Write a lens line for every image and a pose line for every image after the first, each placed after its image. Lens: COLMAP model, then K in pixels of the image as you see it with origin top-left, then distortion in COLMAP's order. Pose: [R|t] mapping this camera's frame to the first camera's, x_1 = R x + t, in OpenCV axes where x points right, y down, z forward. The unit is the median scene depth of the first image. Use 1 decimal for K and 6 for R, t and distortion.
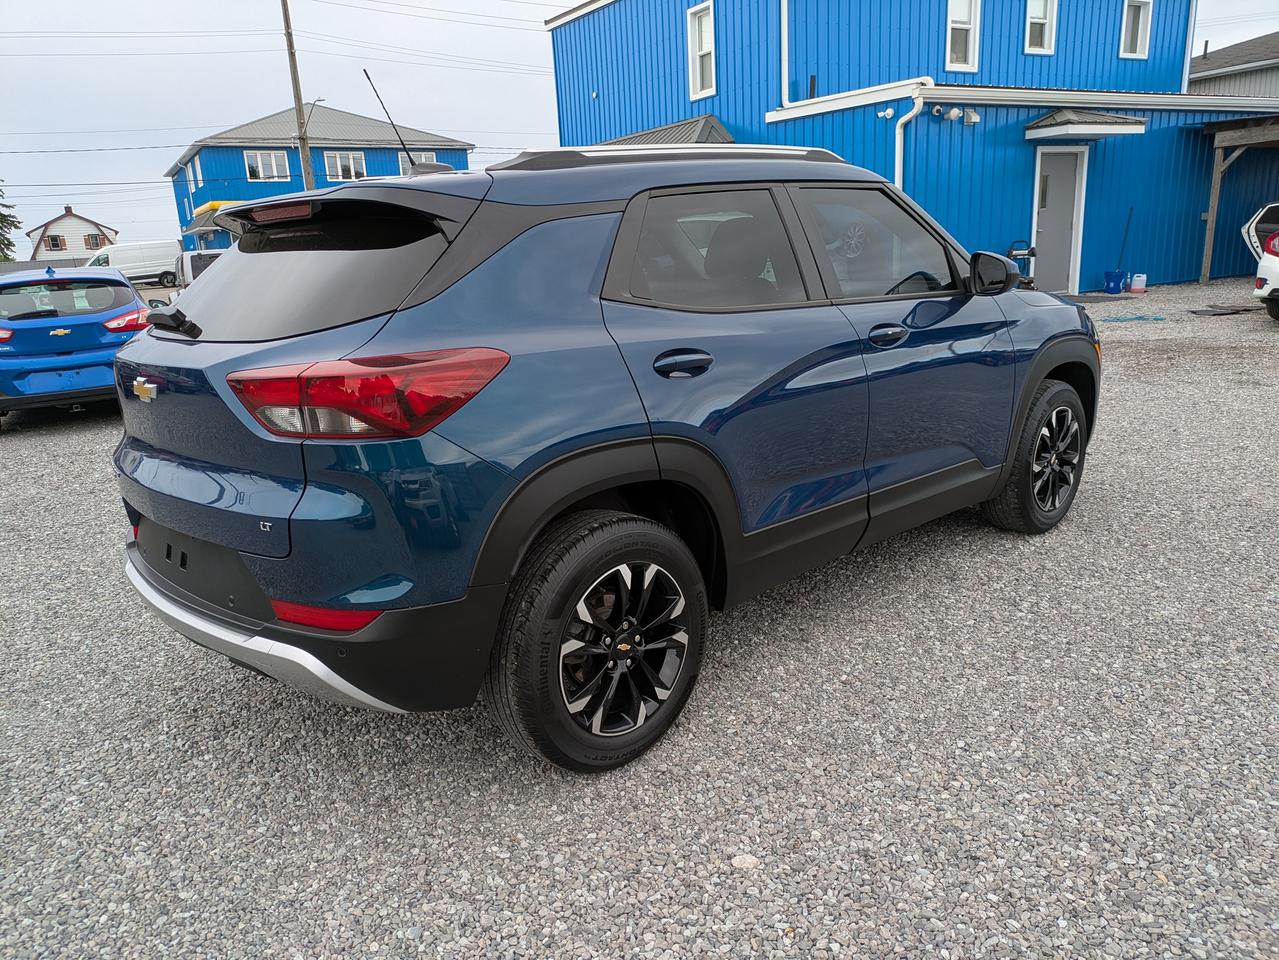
lens RADIAL K [[943.5, 0, 662.8], [0, 943.5, 502.6], [0, 0, 1]] dist [0.020192, -0.002173]
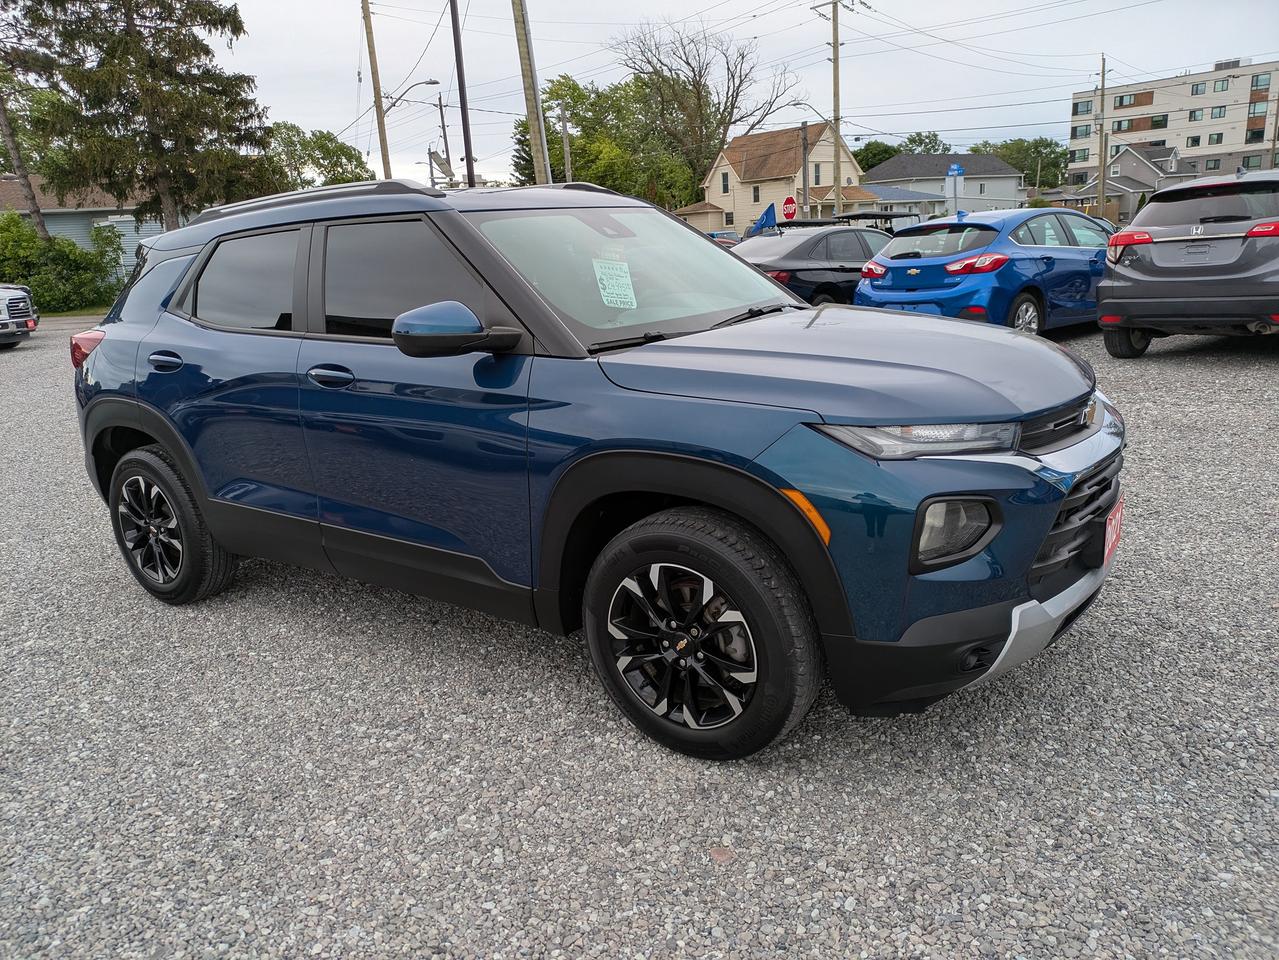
lens RADIAL K [[943.5, 0, 630.8], [0, 943.5, 491.2], [0, 0, 1]] dist [0.020192, -0.002173]
pose [[0.182087, 0.291159, -0.939186, 0.968046], [-0.203099, 0.945694, 0.253800, -0.291458], [0.962079, 0.144534, 0.231332, 0.840906]]
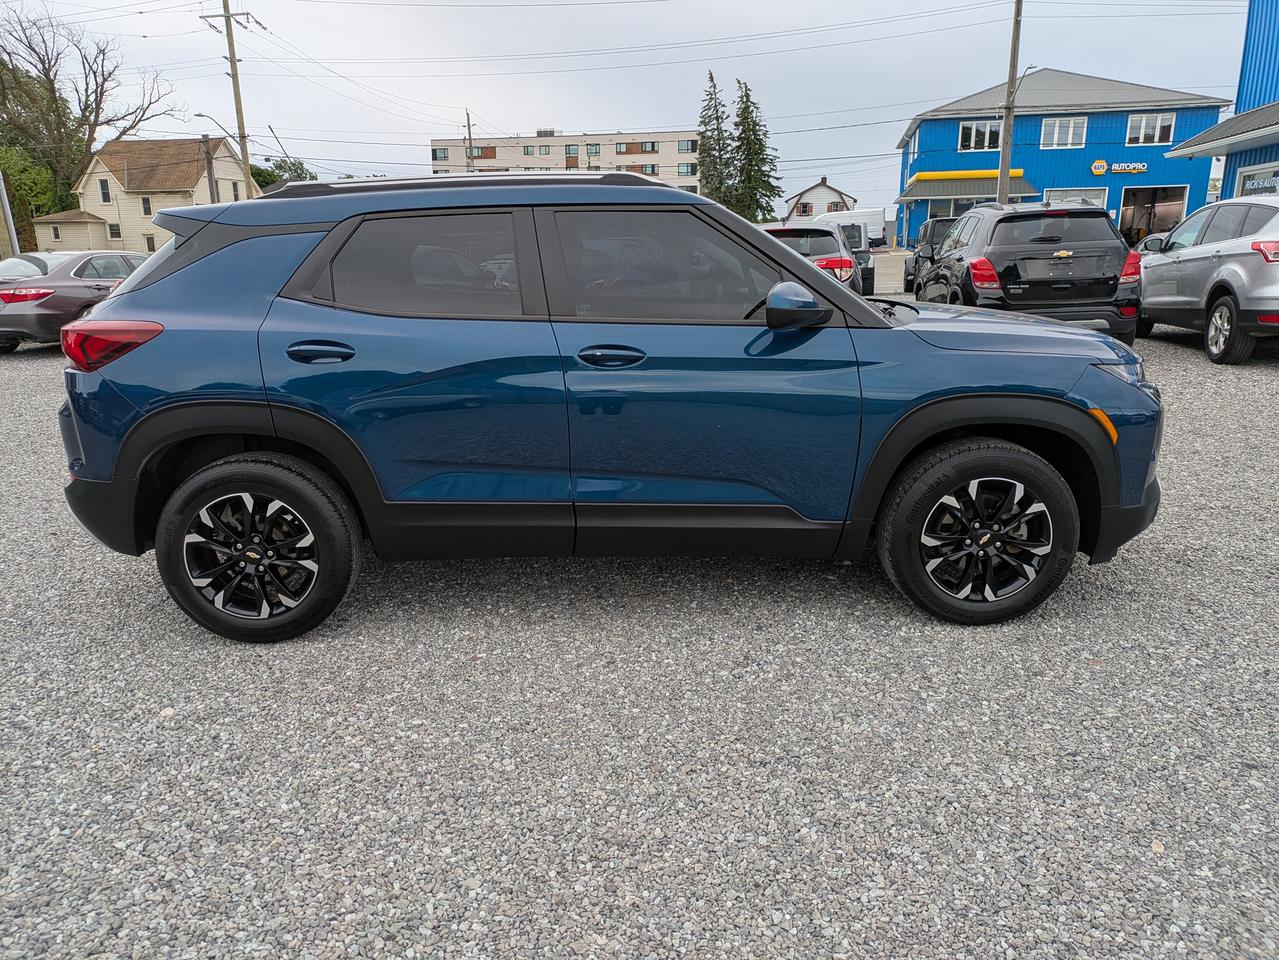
lens RADIAL K [[943.5, 0, 606.9], [0, 943.5, 491.1], [0, 0, 1]] dist [0.020192, -0.002173]
pose [[0.731079, 0.214652, -0.647648, 0.712711], [-0.202502, 0.974715, 0.094465, -0.100073], [0.651549, 0.062089, 0.756061, 0.181204]]
